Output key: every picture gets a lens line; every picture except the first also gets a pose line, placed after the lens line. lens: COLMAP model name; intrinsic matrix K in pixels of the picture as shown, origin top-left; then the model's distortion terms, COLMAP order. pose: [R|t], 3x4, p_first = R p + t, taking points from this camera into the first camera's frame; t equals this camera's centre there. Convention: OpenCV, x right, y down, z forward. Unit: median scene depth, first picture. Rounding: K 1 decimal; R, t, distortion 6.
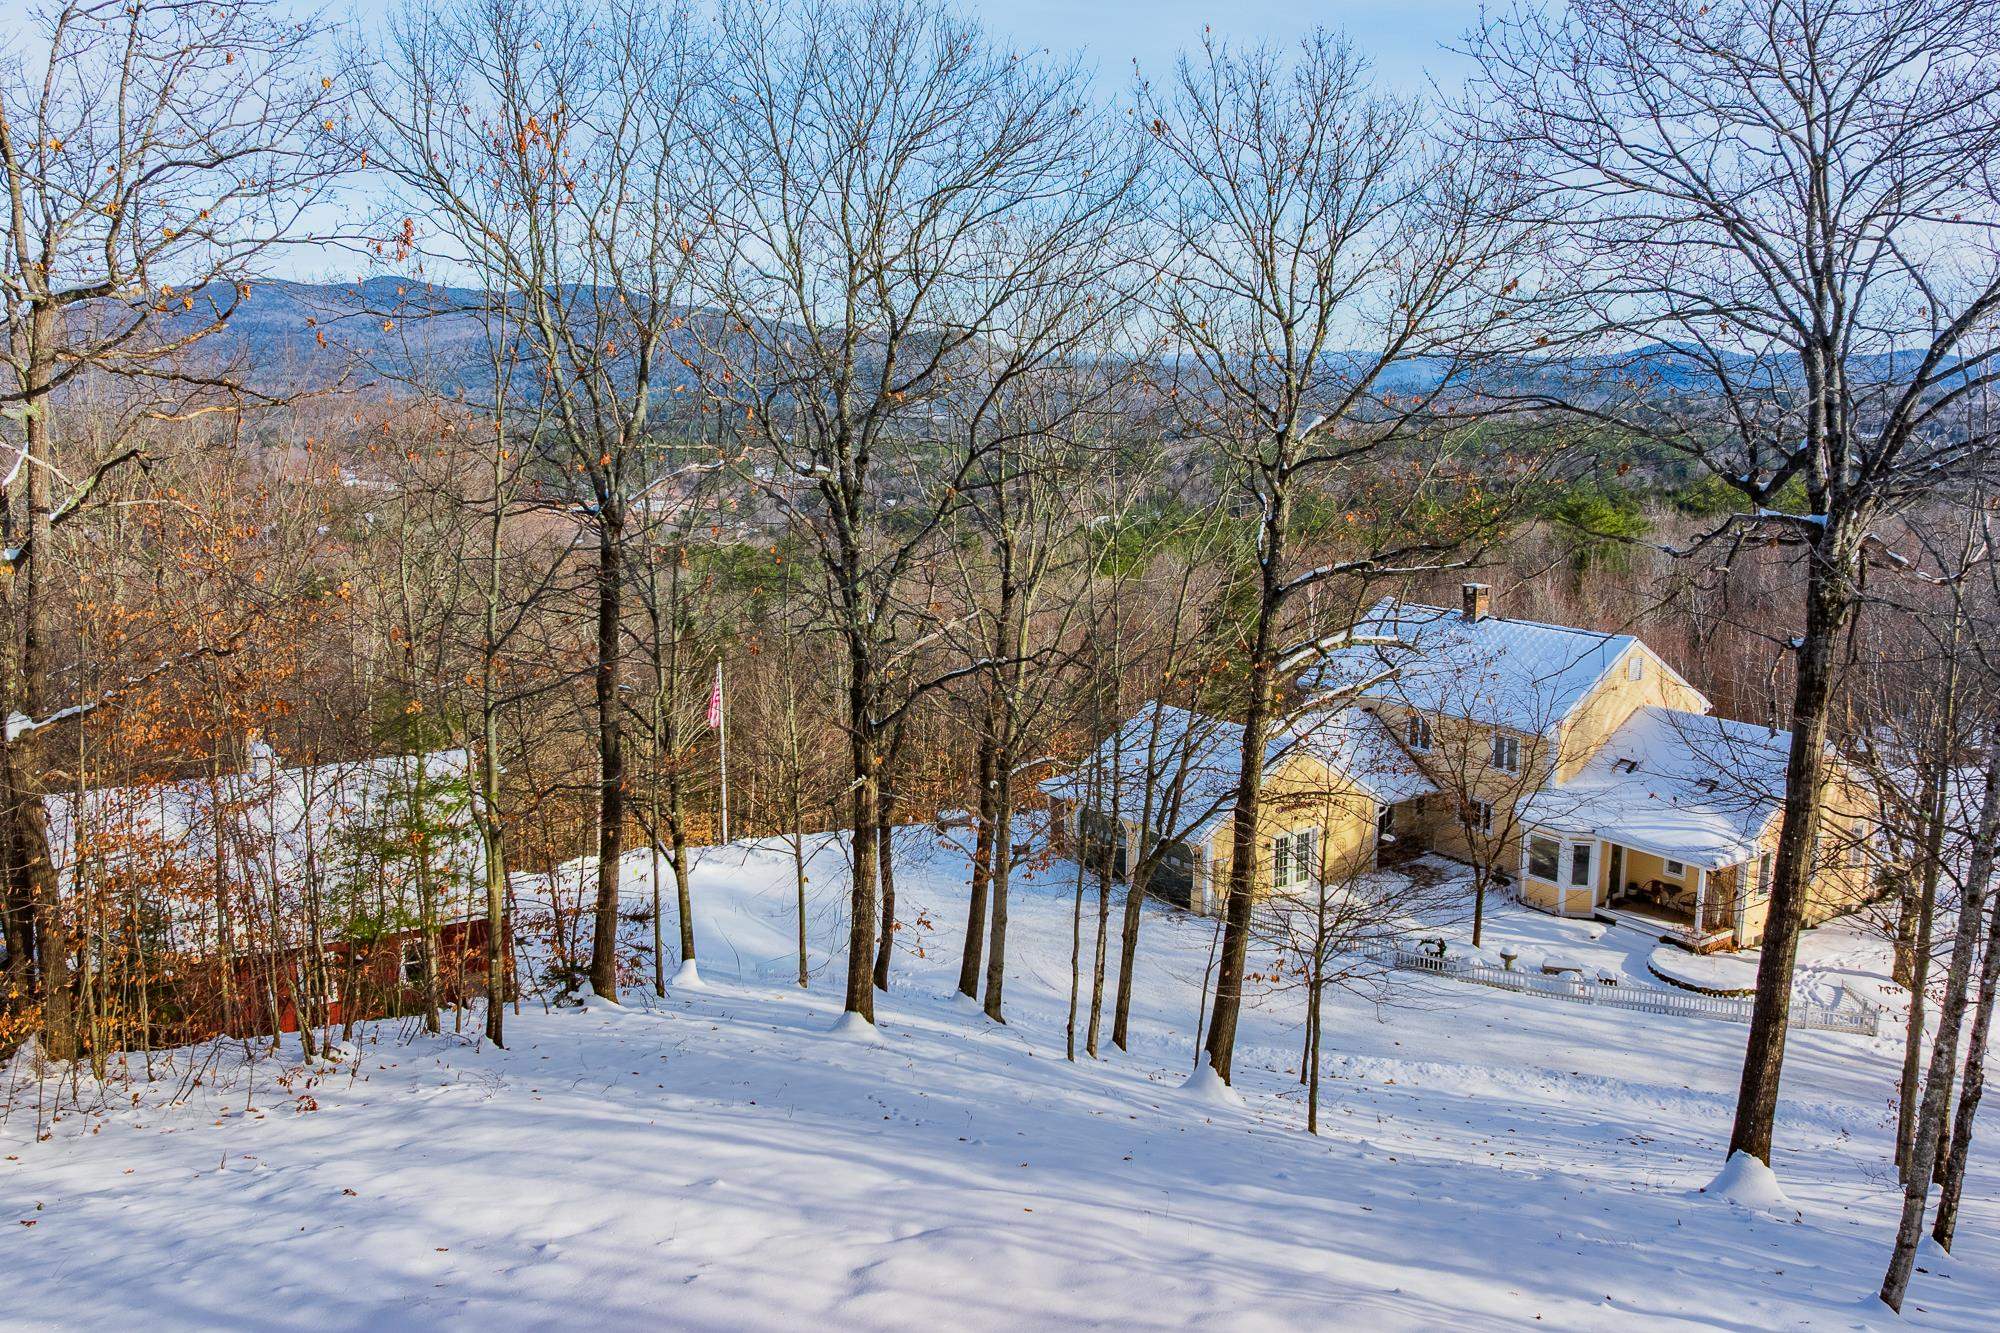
lens RADIAL K [[1629.8, 0, 1004.2], [0, 1629.8, 669.9], [0, 0, 1]] dist [-0.012712, -0.009422]
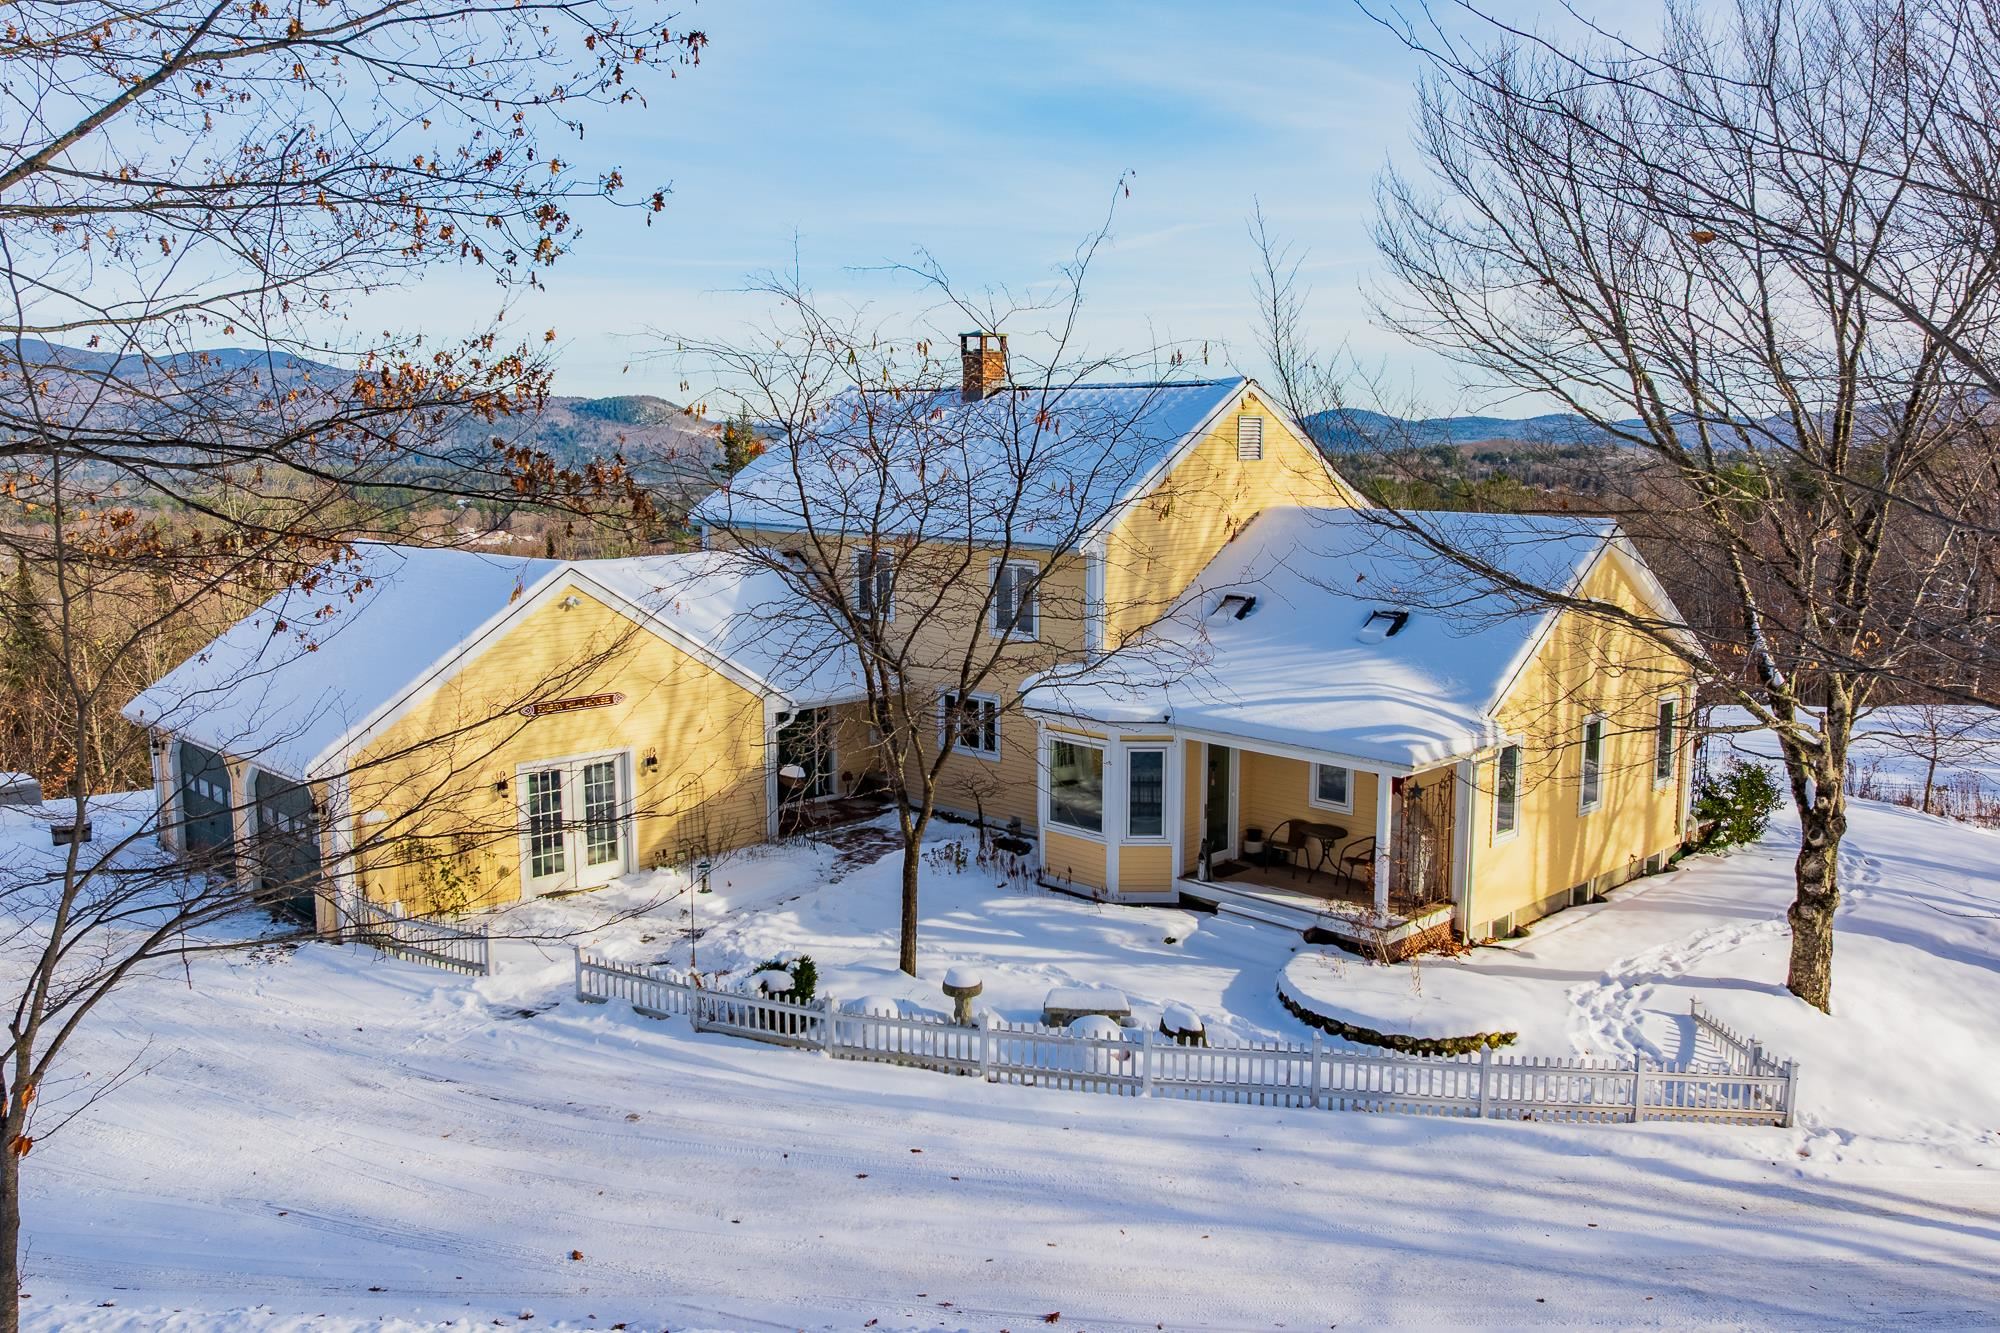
lens RADIAL K [[1629.8, 0, 998.7], [0, 1629.8, 670.1], [0, 0, 1]] dist [-0.012712, -0.009422]
pose [[0.984372, -0.024713, 0.174356, 0.241526], [0.032188, 0.998674, -0.040178, 0.107392], [-0.173132, 0.045162, 0.983863, 0.561795]]
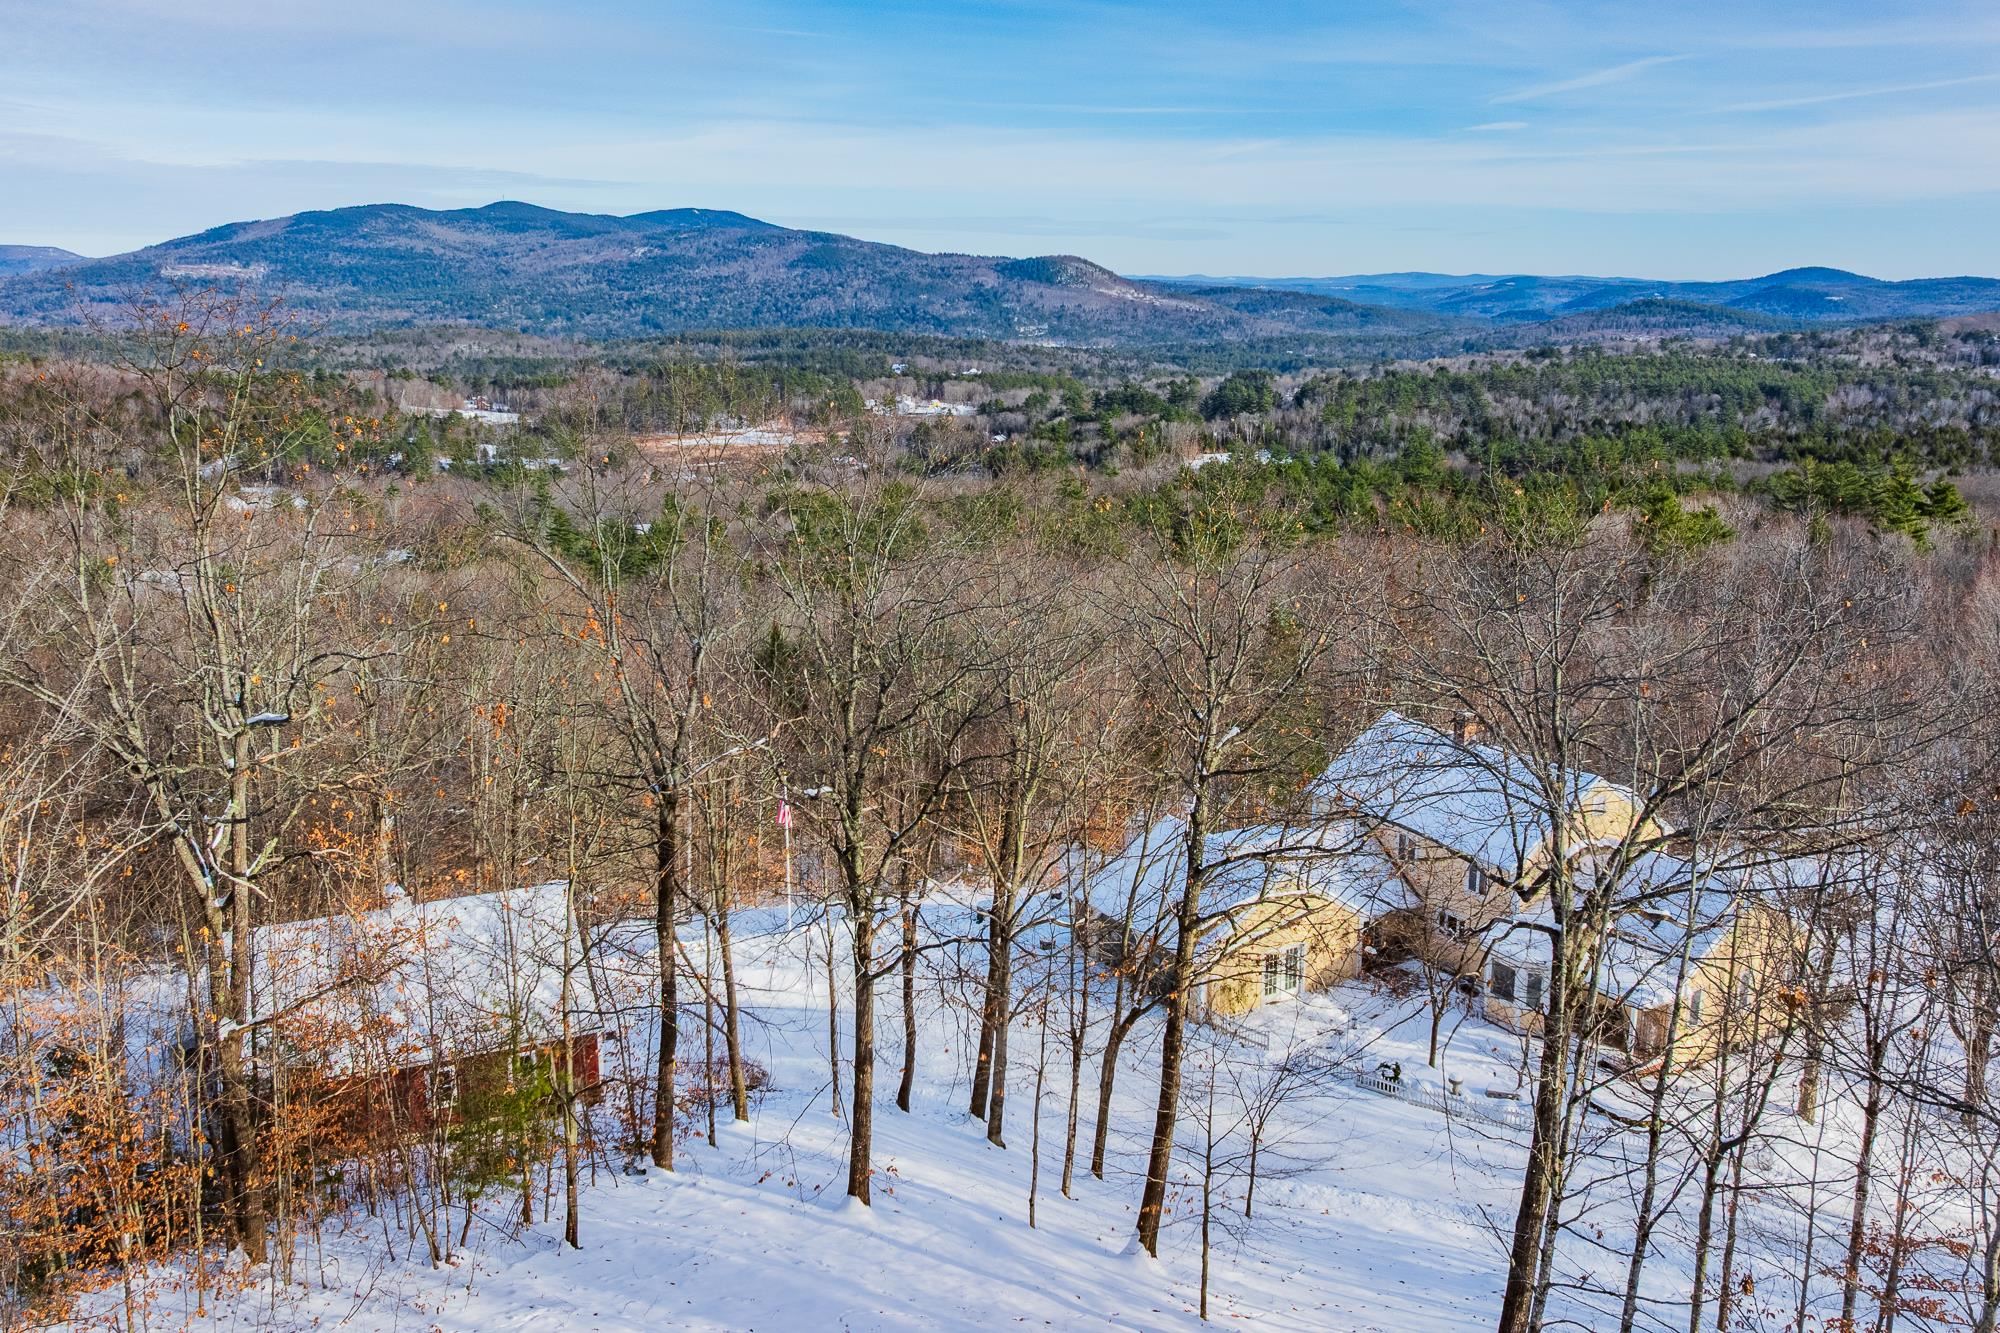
lens RADIAL K [[1629.8, 0, 1007.4], [0, 1629.8, 672.7], [0, 0, 1]] dist [-0.012712, -0.009422]
pose [[0.997814, 0.014499, -0.064478, 0.063115], [-0.011359, 0.998744, 0.048802, -0.159849], [0.065105, -0.047963, 0.996725, -0.145740]]
